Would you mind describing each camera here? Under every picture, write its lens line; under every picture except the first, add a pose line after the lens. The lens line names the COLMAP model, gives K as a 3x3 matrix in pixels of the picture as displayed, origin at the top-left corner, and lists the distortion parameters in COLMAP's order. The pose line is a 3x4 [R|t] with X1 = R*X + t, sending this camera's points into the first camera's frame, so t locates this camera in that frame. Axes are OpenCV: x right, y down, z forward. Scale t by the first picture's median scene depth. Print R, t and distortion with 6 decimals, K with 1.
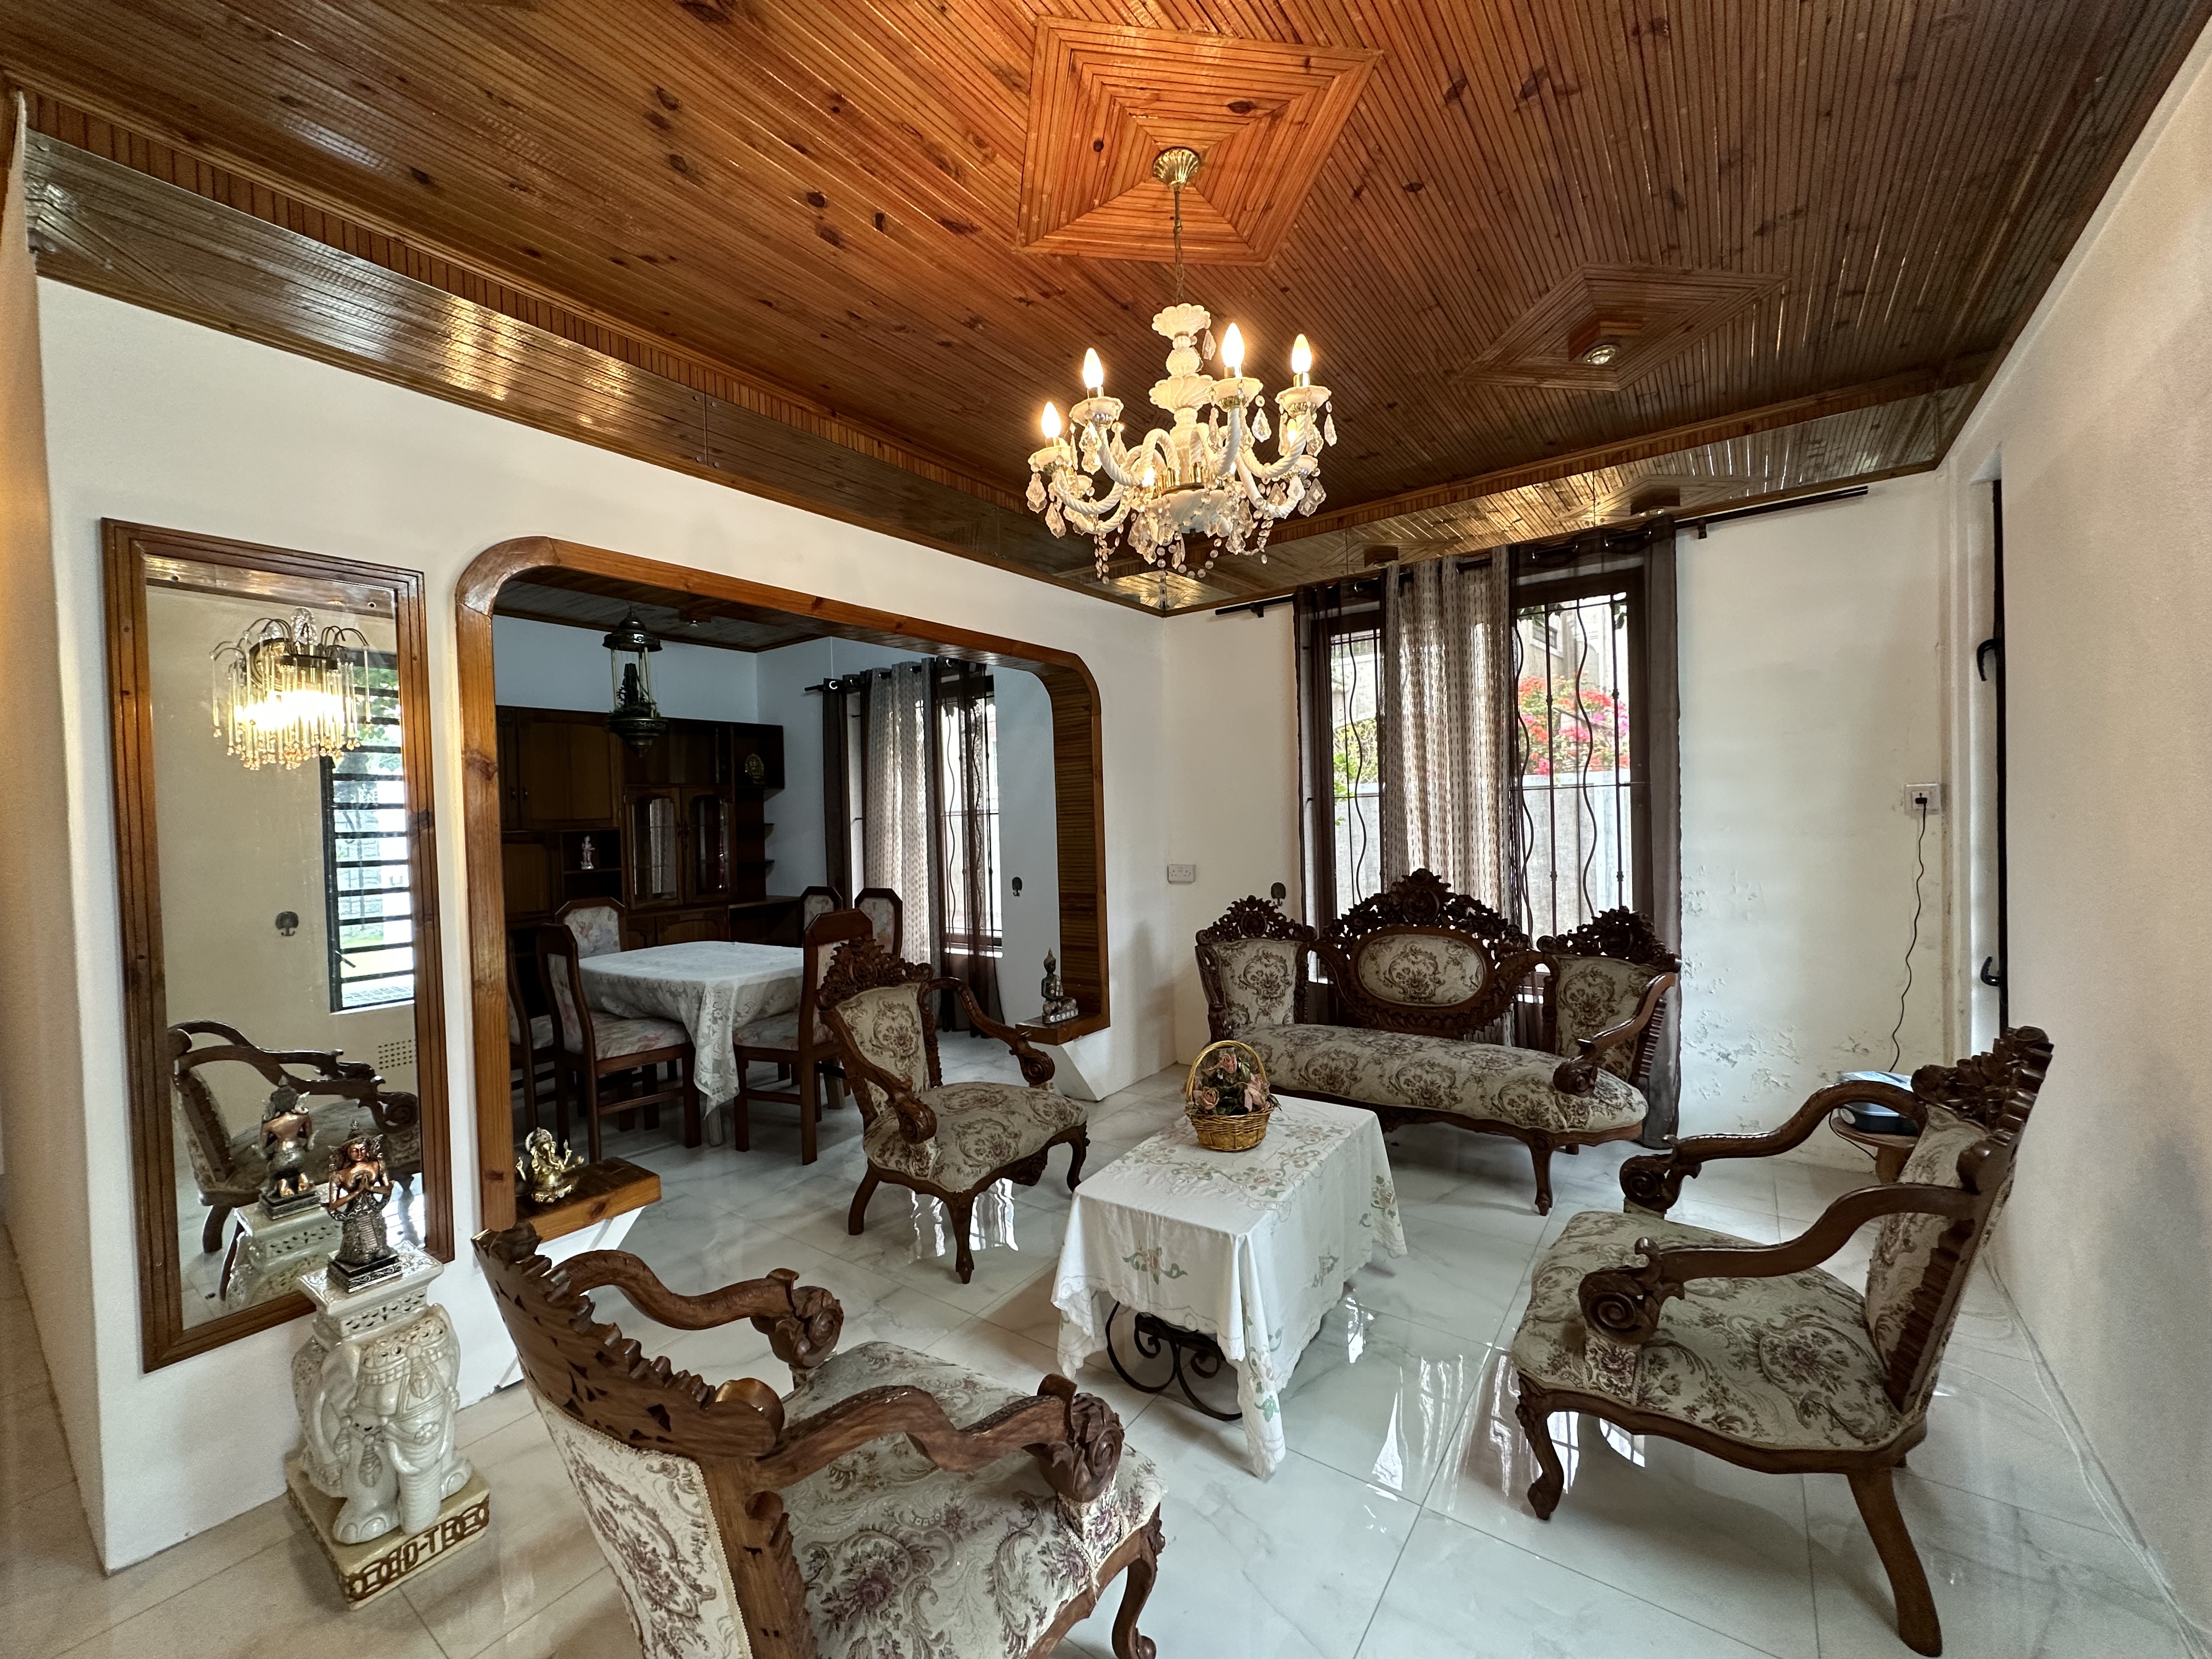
lens RADIAL K [[880.3, 0, 1103.0], [0, 880.3, 828.0], [0, 0, 1]] dist [-0.002985, 0.000252]
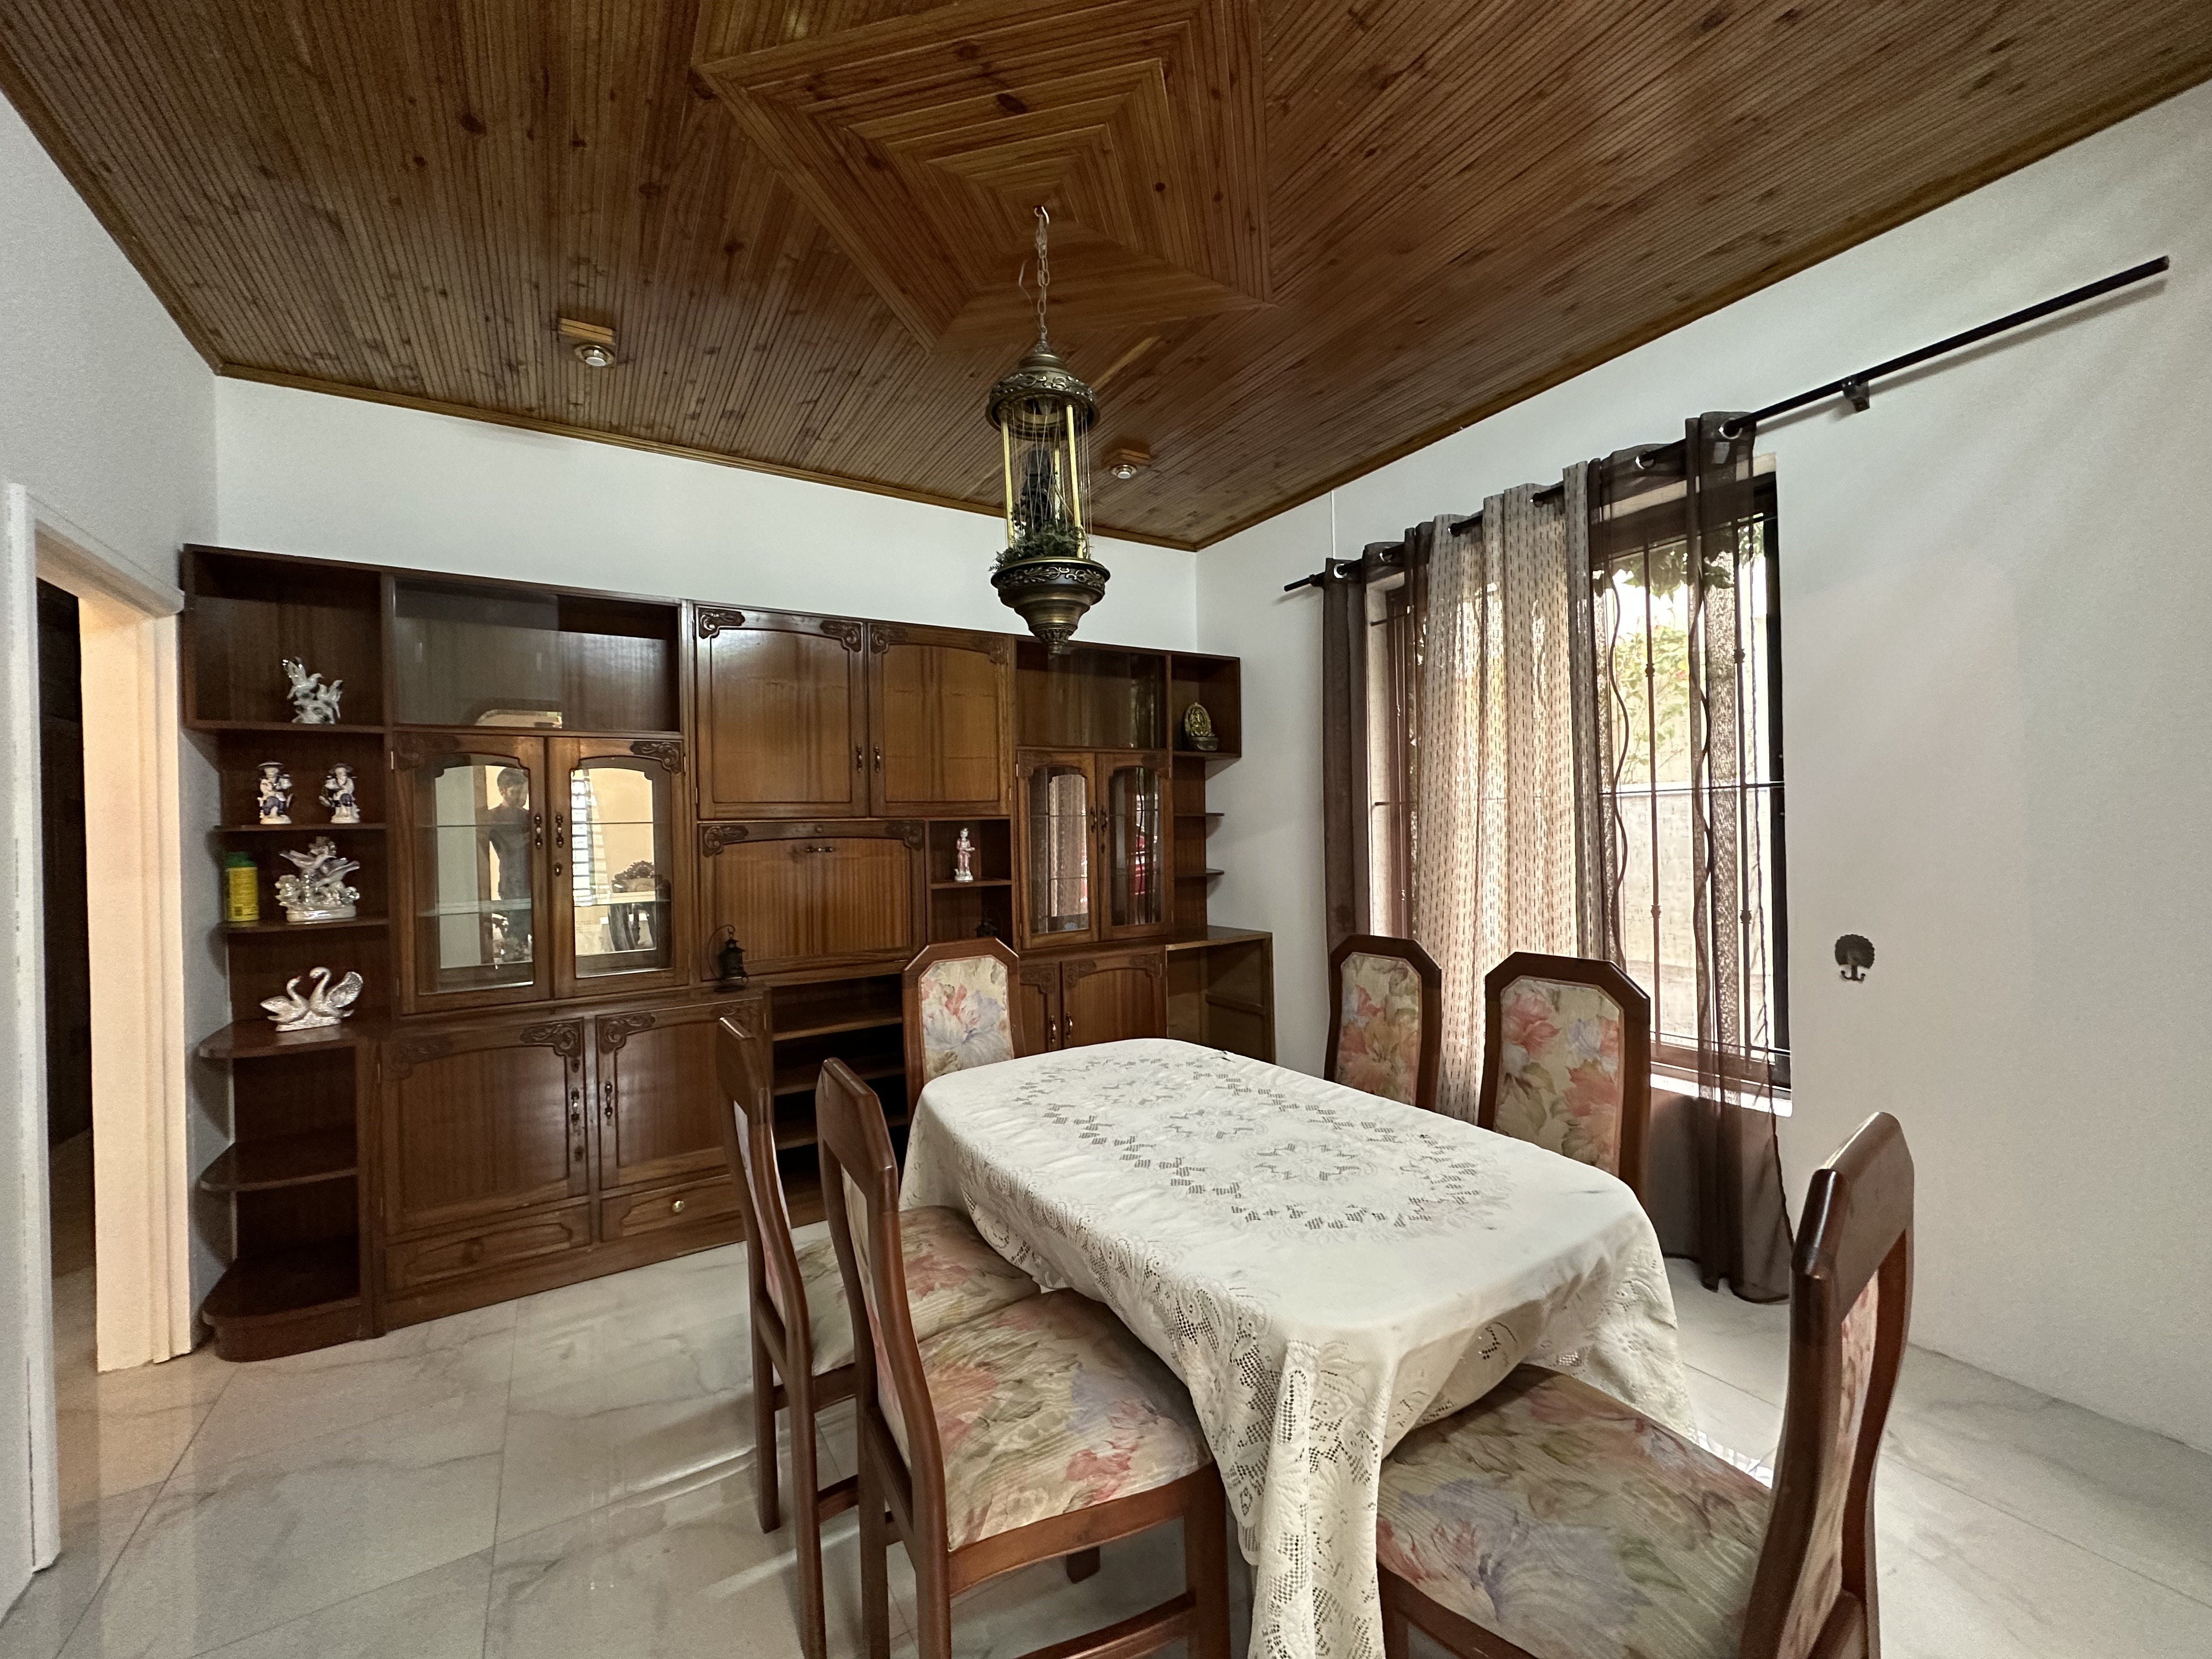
lens RADIAL K [[880.3, 0, 1103.0], [0, 880.3, 828.0], [0, 0, 1]] dist [-0.002985, 0.000252]
pose [[0.924949, 0.008972, -0.379985, -0.257676], [-0.011232, 0.999930, -0.003732, 0.010000], [0.379925, 0.007720, 0.924985, 0.459216]]
